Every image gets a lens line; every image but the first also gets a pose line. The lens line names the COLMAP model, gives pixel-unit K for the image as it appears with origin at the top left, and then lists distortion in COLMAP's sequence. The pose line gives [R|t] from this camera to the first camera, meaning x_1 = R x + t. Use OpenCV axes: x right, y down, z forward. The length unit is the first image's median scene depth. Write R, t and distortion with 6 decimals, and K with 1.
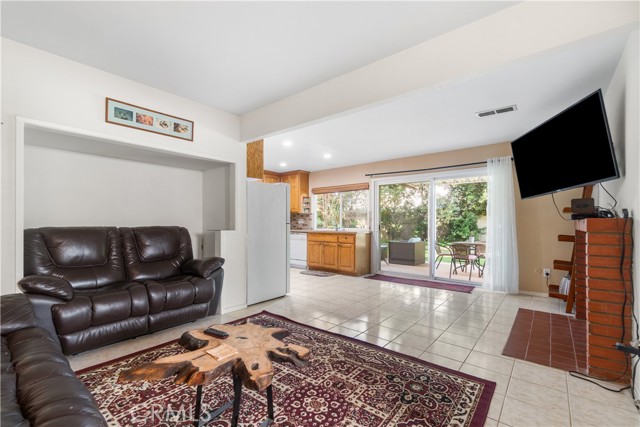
lens RADIAL K [[270.6, 0, 322.4], [0, 270.6, 222.6], [0, 0, 1]] dist [-0.000574, -0.000051]
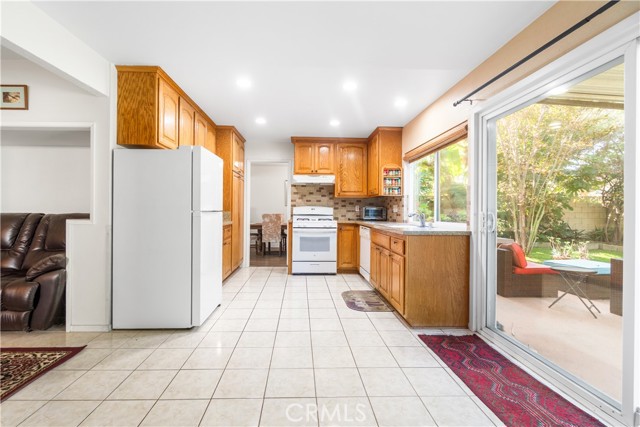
lens RADIAL K [[287.0, 0, 319.3], [0, 287.0, 209.3], [0, 0, 1]] dist [-0.001542, 0.000055]
pose [[0.669464, -0.001431, -0.742843, 0.789454], [-0.004221, 0.999975, -0.005731, 0.001768], [0.742832, 0.006972, 0.669441, 1.133599]]
